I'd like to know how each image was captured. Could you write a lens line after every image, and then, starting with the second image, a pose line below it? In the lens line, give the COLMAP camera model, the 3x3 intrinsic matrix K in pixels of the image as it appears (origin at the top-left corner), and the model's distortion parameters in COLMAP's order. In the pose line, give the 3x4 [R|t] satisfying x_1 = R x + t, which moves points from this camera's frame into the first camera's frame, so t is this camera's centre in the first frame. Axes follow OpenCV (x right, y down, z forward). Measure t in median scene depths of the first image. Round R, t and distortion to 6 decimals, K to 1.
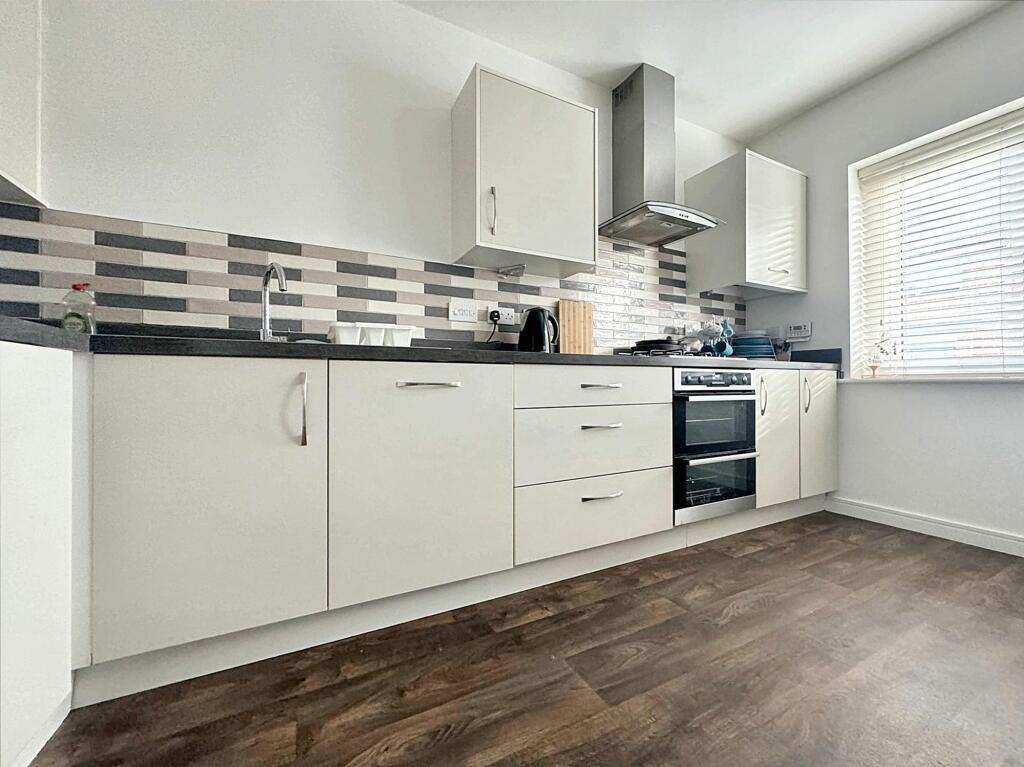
lens RADIAL K [[407.6, 0, 503.4], [0, 407.6, 379.6], [0, 0, 1]] dist [0.000484, -0.000001]
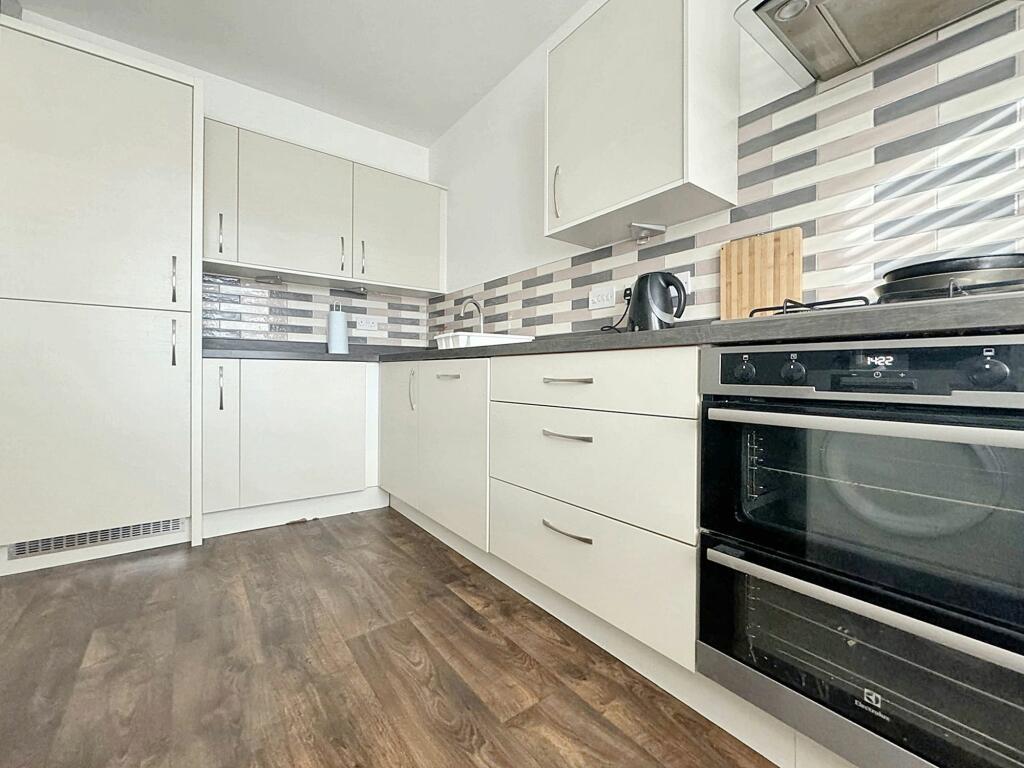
lens RADIAL K [[407.6, 0, 503.4], [0, 407.6, 380.1], [0, 0, 1]] dist [0.000484, -0.000001]
pose [[0.194525, 0.017811, -0.980736, 0.933062], [0.003096, 0.999819, 0.018771, -0.000432], [0.980893, -0.006688, 0.194435, 0.747122]]
